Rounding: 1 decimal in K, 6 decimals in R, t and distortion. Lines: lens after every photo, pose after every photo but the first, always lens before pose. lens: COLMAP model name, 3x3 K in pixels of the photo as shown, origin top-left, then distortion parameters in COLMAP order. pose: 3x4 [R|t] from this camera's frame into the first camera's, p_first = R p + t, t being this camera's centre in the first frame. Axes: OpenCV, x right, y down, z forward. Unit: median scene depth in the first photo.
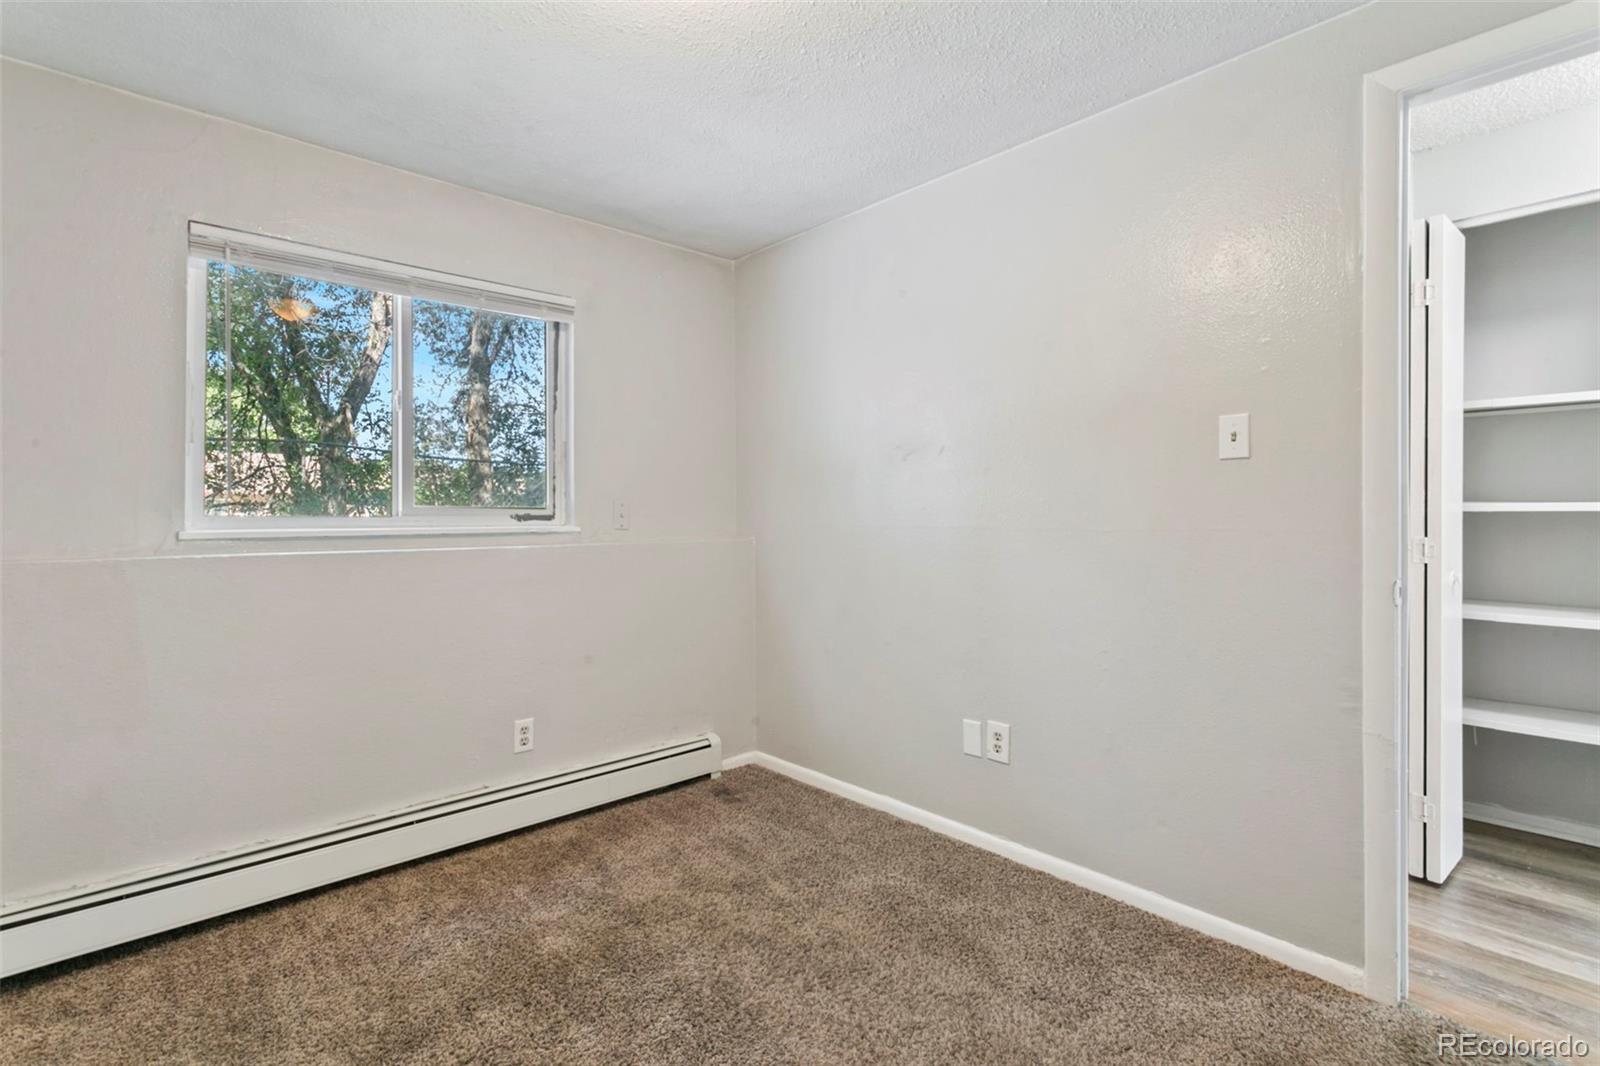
lens RADIAL K [[754.0, 0, 789.9], [0, 754.0, 513.9], [0, 0, 1]] dist [-0.000020, -0.000207]
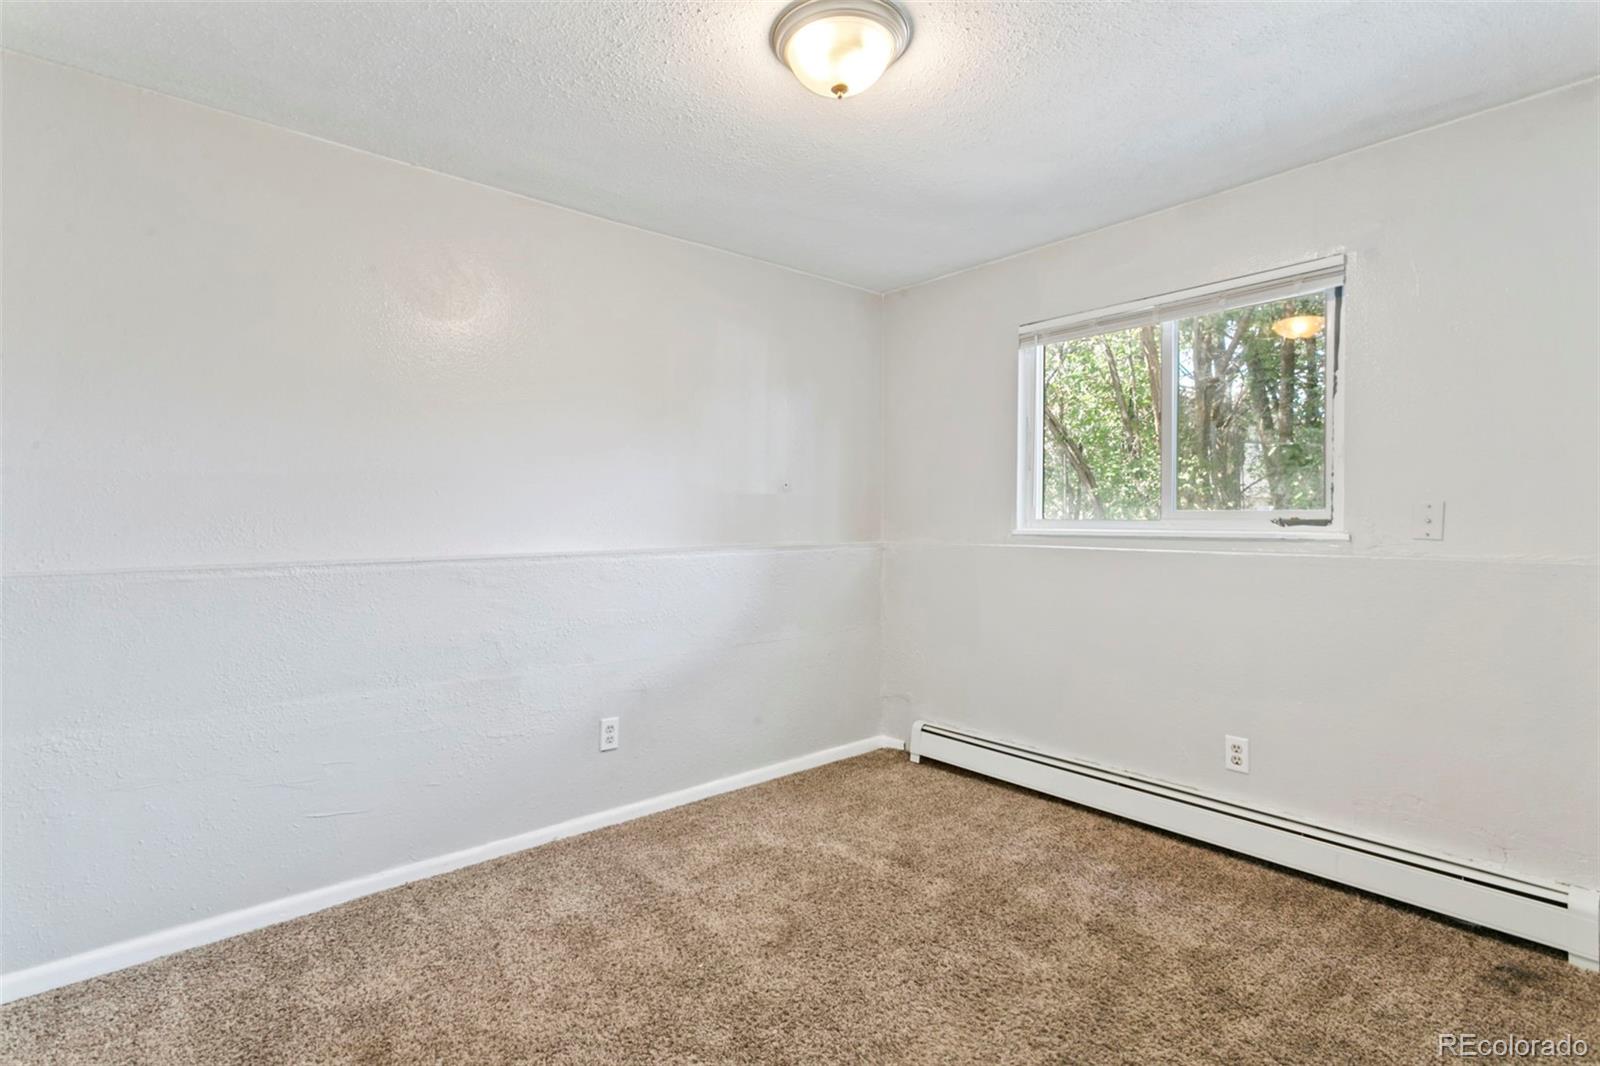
lens RADIAL K [[754.0, 0, 789.9], [0, 754.0, 513.9], [0, 0, 1]] dist [-0.000020, -0.000207]
pose [[-0.036948, -0.005264, -0.999303, 0.610335], [-0.000859, 0.999986, -0.005235, 0.000213], [0.999317, 0.000665, -0.036952, 0.481758]]
